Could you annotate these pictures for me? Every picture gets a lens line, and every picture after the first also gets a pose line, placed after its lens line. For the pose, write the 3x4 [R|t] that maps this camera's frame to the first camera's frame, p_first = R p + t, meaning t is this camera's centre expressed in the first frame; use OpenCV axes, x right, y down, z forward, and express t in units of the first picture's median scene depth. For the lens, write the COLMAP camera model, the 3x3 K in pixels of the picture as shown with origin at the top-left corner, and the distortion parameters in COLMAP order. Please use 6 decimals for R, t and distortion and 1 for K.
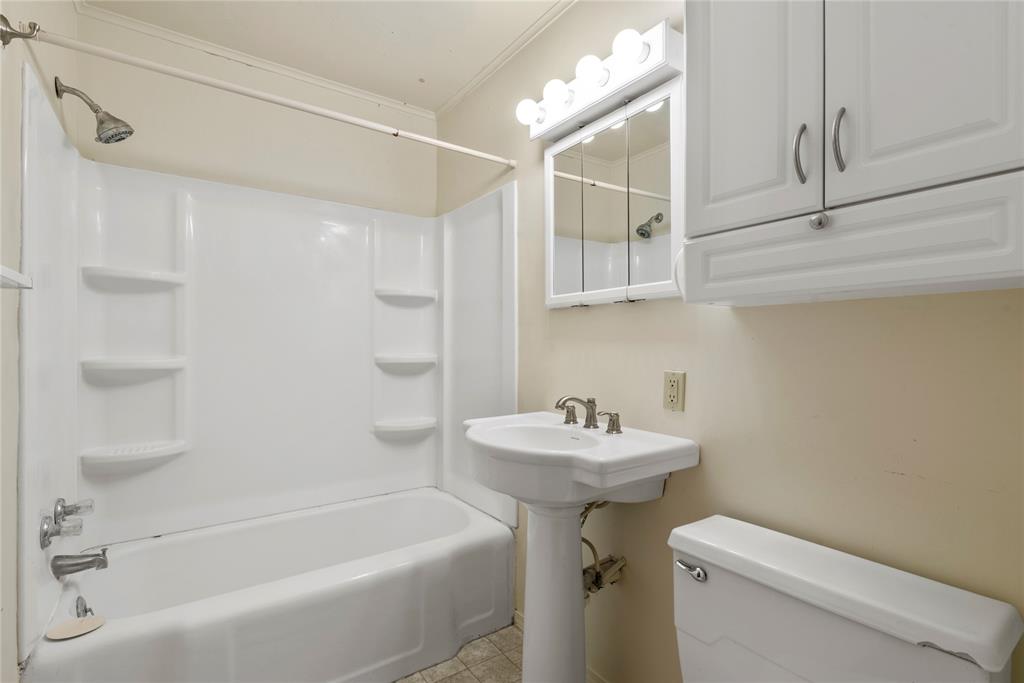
lens RADIAL K [[488.0, 0, 513.3], [0, 488.0, 342.5], [0, 0, 1]] dist [-0.000556, -0.000014]
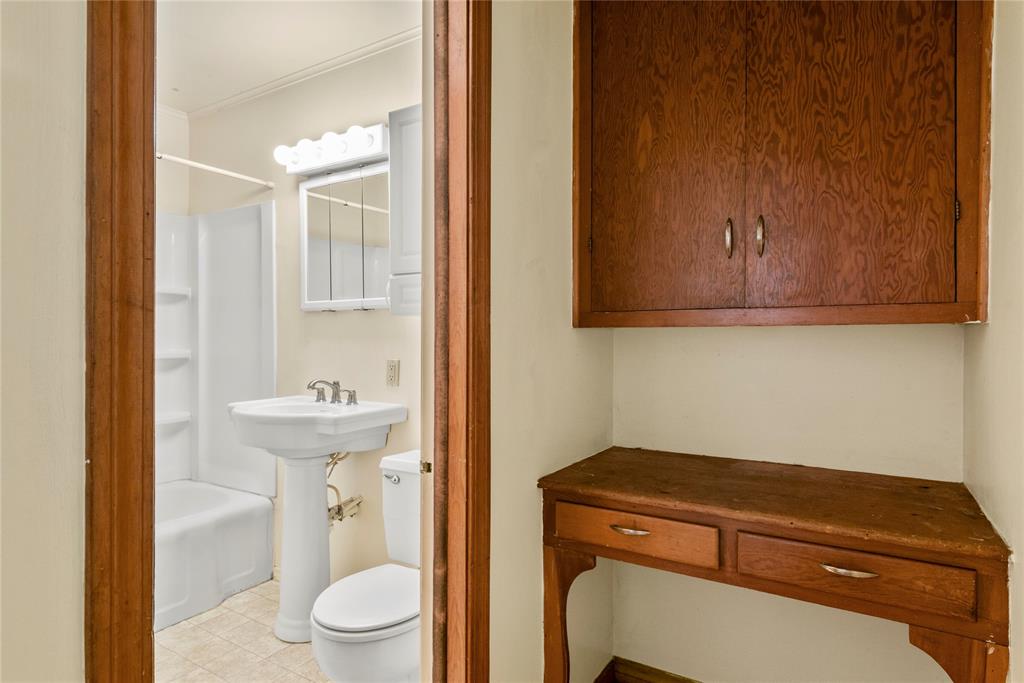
lens RADIAL K [[558.4, 0, 505.1], [0, 558.4, 341.0], [0, 0, 1]] dist [0.015779, -0.004026]
pose [[0.922079, -0.002596, 0.386992, -0.005750], [-0.000758, 0.999963, 0.008513, -0.008239], [-0.387000, -0.008143, 0.922044, -0.568794]]
